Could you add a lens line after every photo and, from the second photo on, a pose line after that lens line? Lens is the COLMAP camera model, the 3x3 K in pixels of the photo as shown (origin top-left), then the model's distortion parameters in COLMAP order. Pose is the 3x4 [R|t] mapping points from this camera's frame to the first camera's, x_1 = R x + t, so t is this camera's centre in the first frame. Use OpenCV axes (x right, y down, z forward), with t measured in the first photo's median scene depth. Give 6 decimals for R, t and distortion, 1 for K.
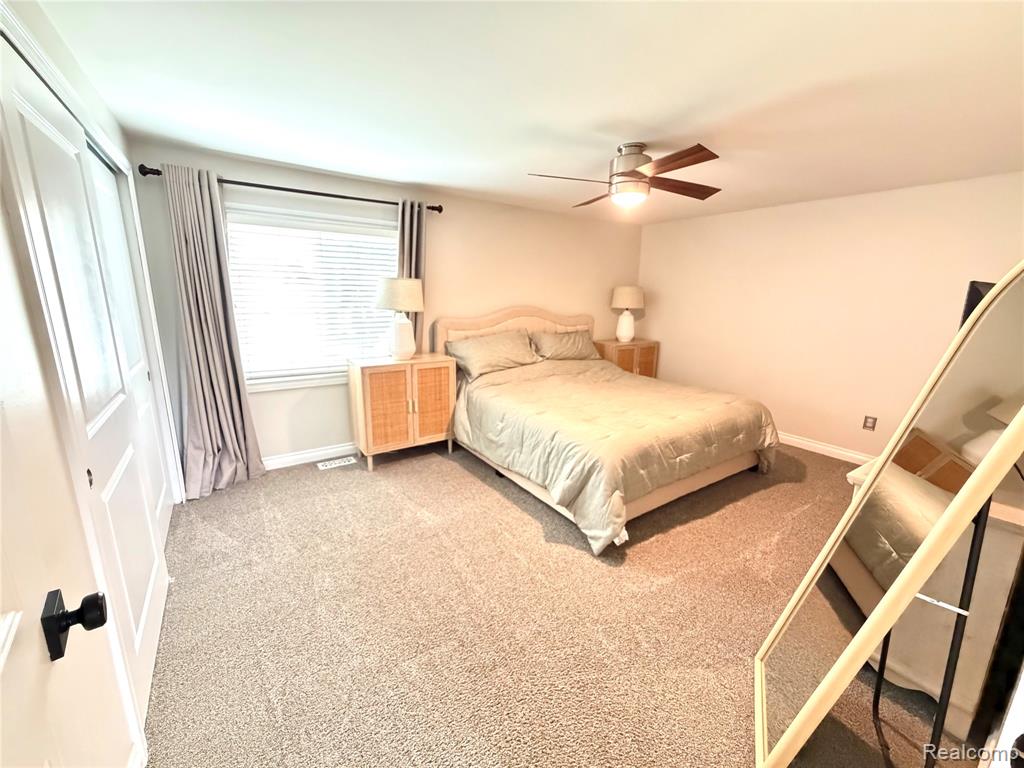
lens RADIAL K [[411.8, 0, 509.1], [0, 411.8, 385.7], [0, 0, 1]] dist [0.000907, -0.000055]
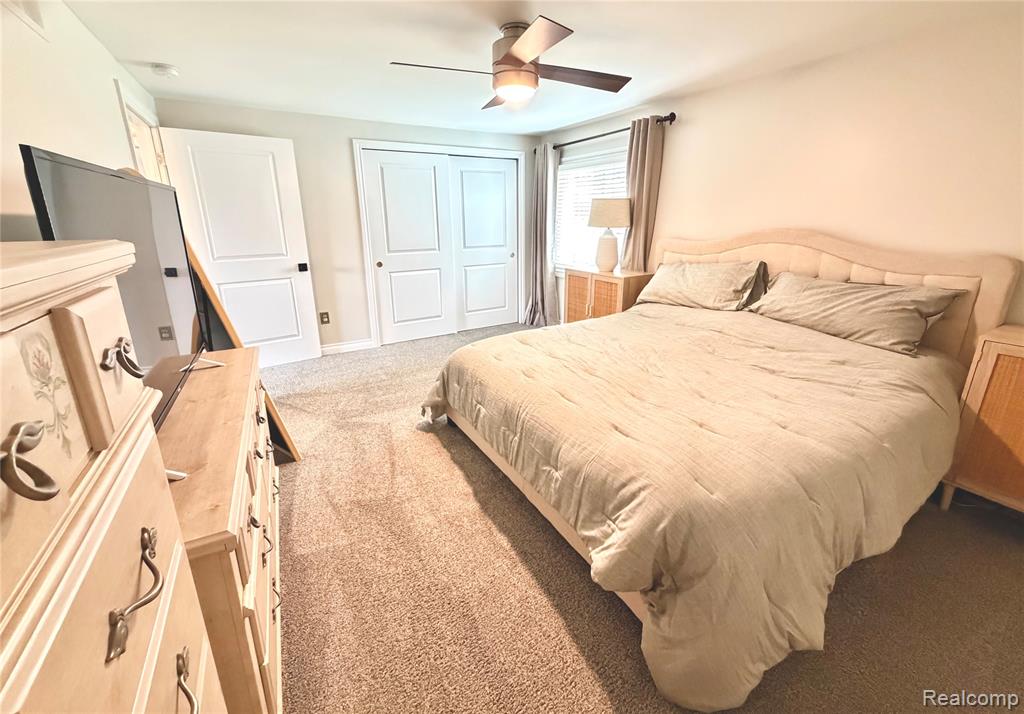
lens RADIAL K [[411.8, 0, 511.6], [0, 411.8, 328.2], [0, 0, 1]] dist [0.000198, 0.000016]
pose [[-0.068728, 0.253021, -0.965016, 0.912537], [-0.209816, 0.942003, 0.261930, -0.160615], [0.975322, 0.220478, -0.011654, 0.809052]]
